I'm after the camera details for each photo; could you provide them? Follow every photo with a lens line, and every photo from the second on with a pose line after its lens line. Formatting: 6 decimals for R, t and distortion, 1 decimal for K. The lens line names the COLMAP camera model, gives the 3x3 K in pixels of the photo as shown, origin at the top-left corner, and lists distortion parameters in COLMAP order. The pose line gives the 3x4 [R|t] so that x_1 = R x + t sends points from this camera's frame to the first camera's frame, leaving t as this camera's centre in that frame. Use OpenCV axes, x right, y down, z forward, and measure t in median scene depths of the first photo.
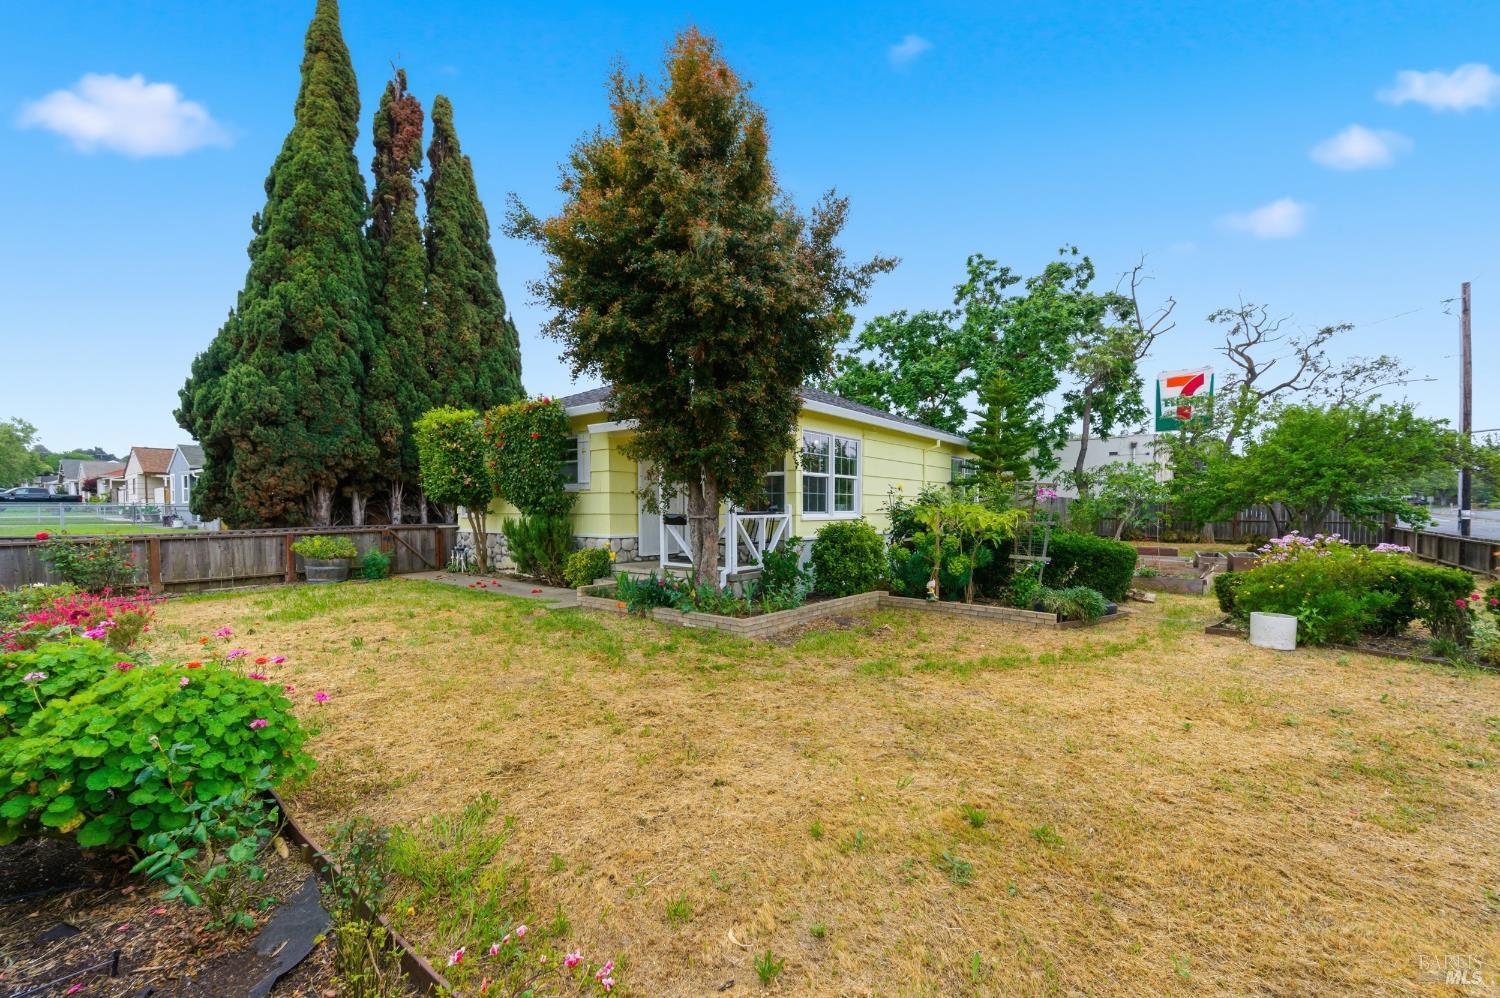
lens RADIAL K [[609.0, 0, 752.9], [0, 609.0, 522.7], [0, 0, 1]] dist [0.003380, -0.000063]
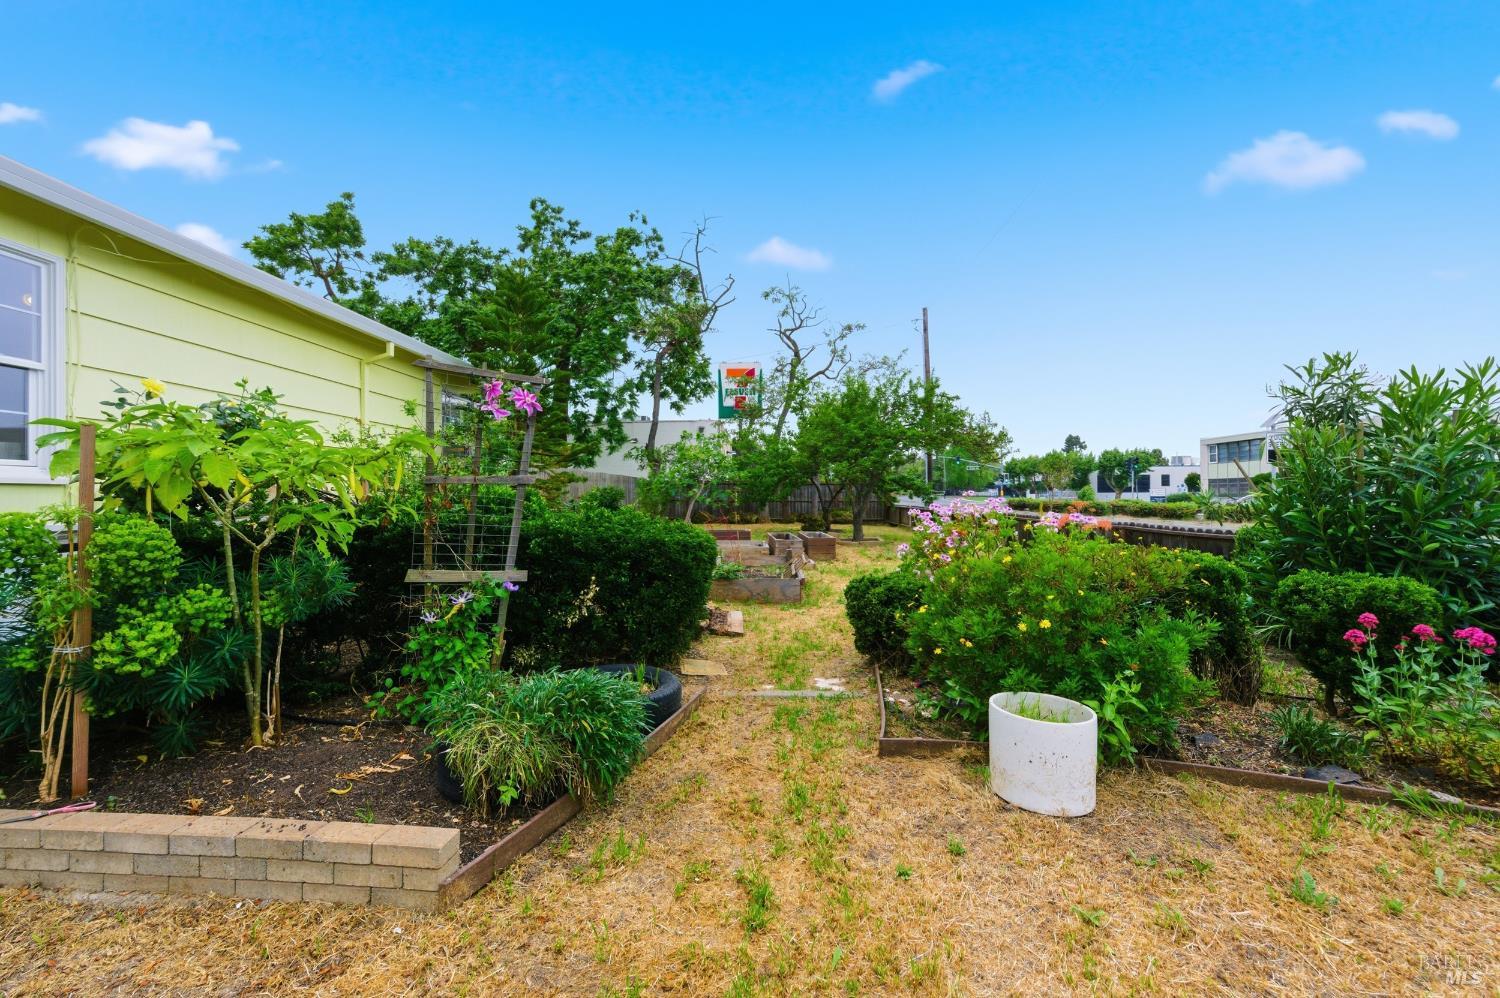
lens RADIAL K [[580.5, 0, 750.0], [0, 580.5, 499.0], [0, 0, 1]] dist [0.011180, -0.000131]
pose [[0.801127, -0.007054, 0.598452, 0.204476], [0.020224, 0.999679, -0.015290, 0.011049], [-0.598152, 0.024352, 0.801013, 0.334320]]
